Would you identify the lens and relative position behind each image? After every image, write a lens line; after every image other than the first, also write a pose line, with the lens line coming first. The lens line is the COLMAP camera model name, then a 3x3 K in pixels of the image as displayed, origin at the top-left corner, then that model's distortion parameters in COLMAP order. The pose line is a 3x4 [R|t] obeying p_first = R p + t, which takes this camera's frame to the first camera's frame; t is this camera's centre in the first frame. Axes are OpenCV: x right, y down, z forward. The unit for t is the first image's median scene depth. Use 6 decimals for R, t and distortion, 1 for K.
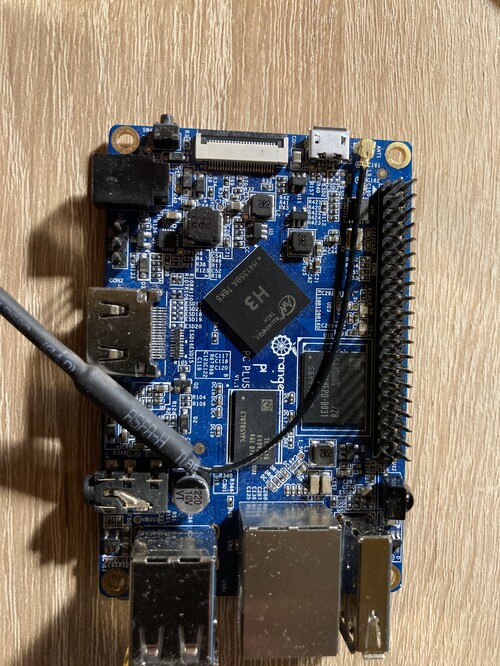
lens RADIAL K [[543.1, 0, 250.0], [0, 543.1, 333.0], [0, 0, 1]] dist [0.013579, -0.004755]
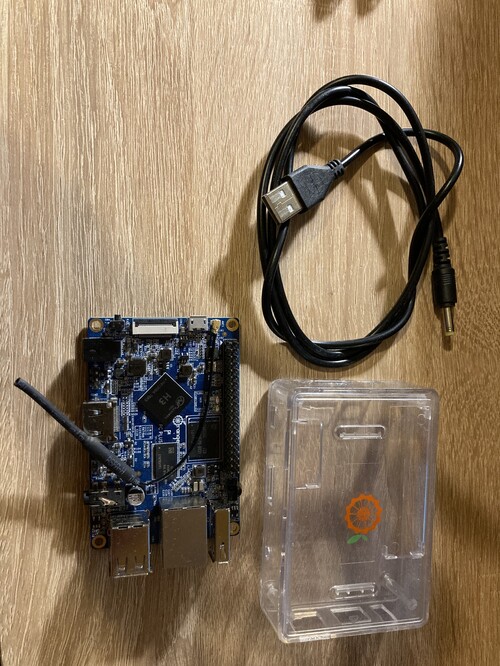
lens RADIAL K [[543.1, 0, 250.0], [0, 543.1, 333.0], [0, 0, 1]] dist [0.013579, -0.004755]
pose [[0.987490, -0.027888, 0.155198, 0.018485], [0.021293, 0.998805, 0.043994, -0.395870], [-0.156240, -0.040139, 0.986903, -1.061688]]
